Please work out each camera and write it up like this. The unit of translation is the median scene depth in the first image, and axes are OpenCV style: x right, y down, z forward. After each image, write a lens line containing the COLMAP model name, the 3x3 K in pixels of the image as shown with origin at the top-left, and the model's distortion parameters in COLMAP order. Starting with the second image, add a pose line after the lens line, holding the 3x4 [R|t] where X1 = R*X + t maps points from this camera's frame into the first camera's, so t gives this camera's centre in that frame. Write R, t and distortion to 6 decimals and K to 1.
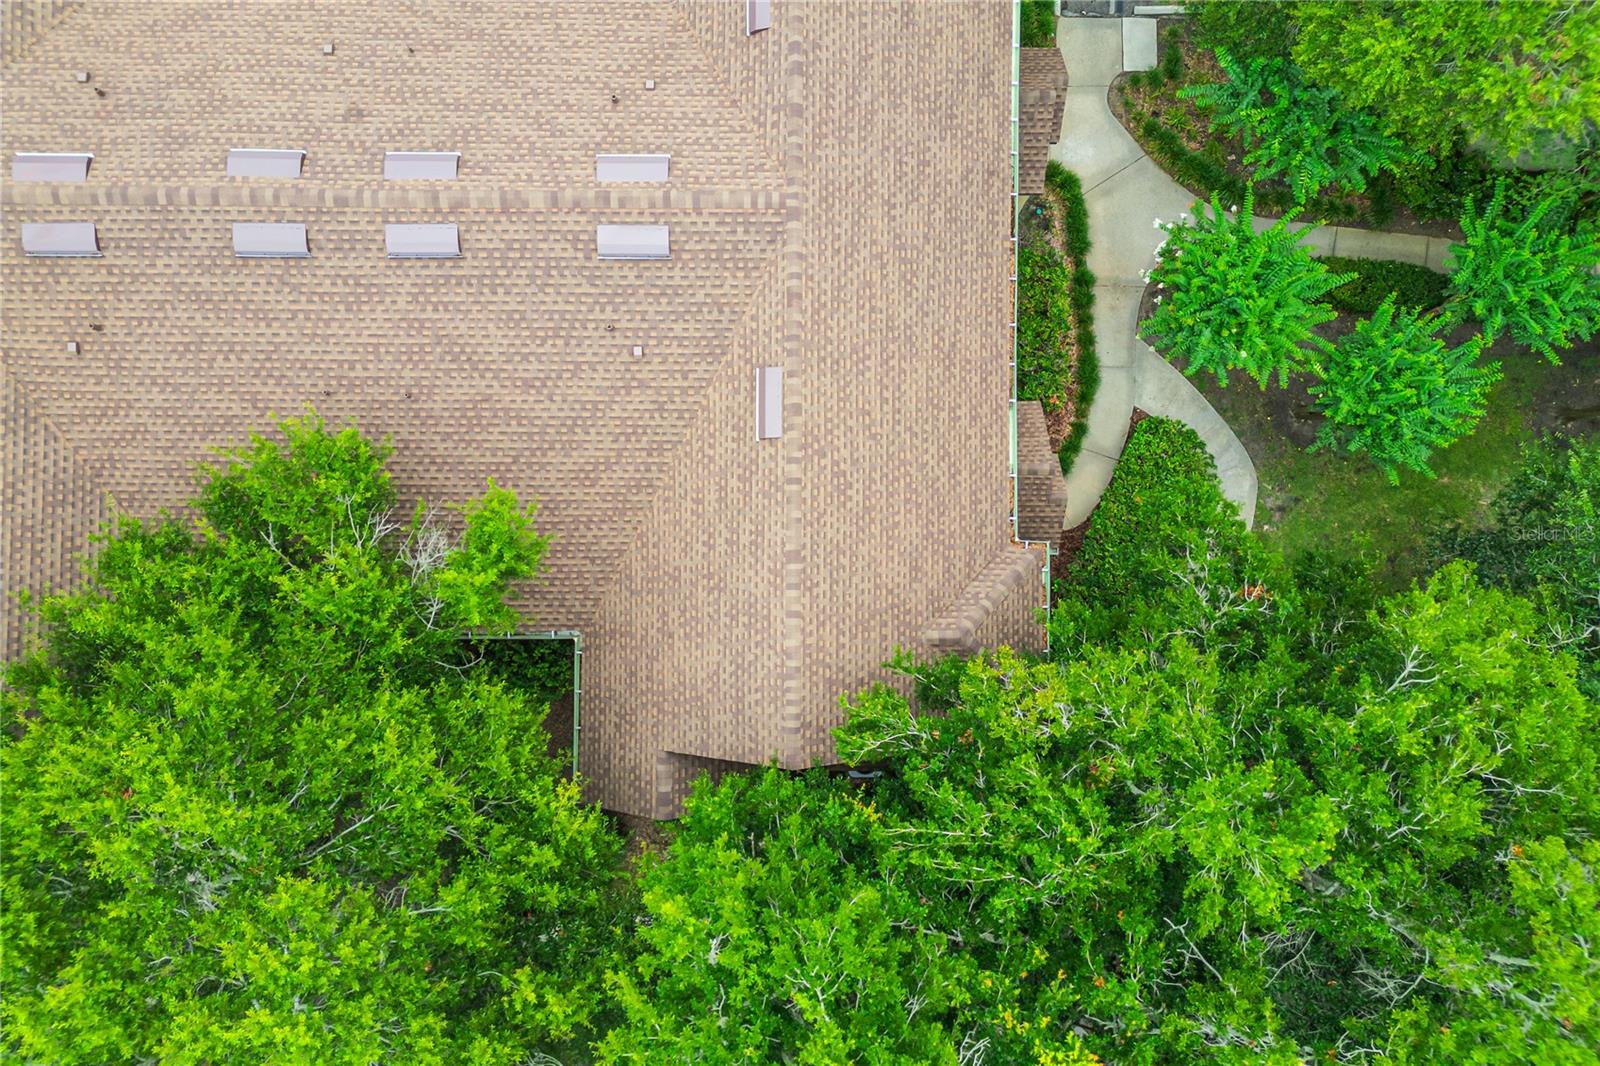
lens RADIAL K [[1192.3, 0, 800.0], [0, 1192.3, 533.0], [0, 0, 1]] dist [0.124725, -0.116894]
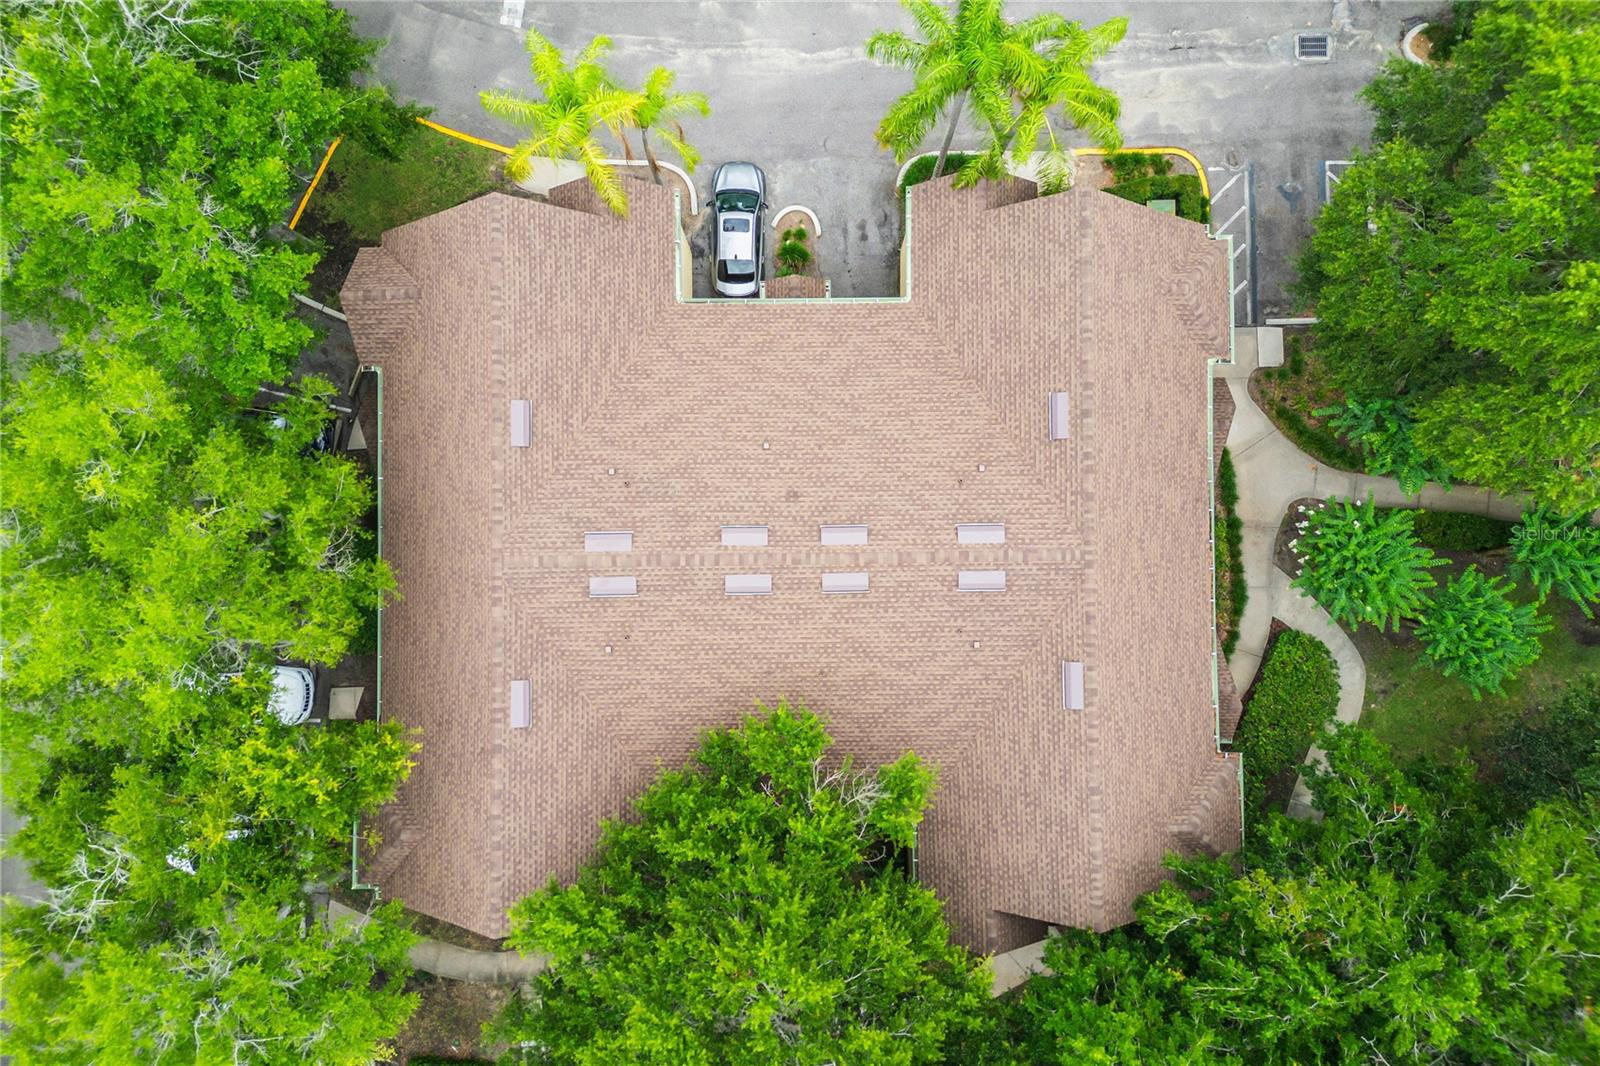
lens RADIAL K [[1240.8, 0, 800.0], [0, 1240.8, 533.0], [0, 0, 1]] dist [0.151730, -0.131044]
pose [[0.999738, -0.013915, 0.018172, -0.393200], [0.013673, 0.999817, 0.013352, -0.323779], [-0.018354, -0.013100, 0.999746, -0.570757]]
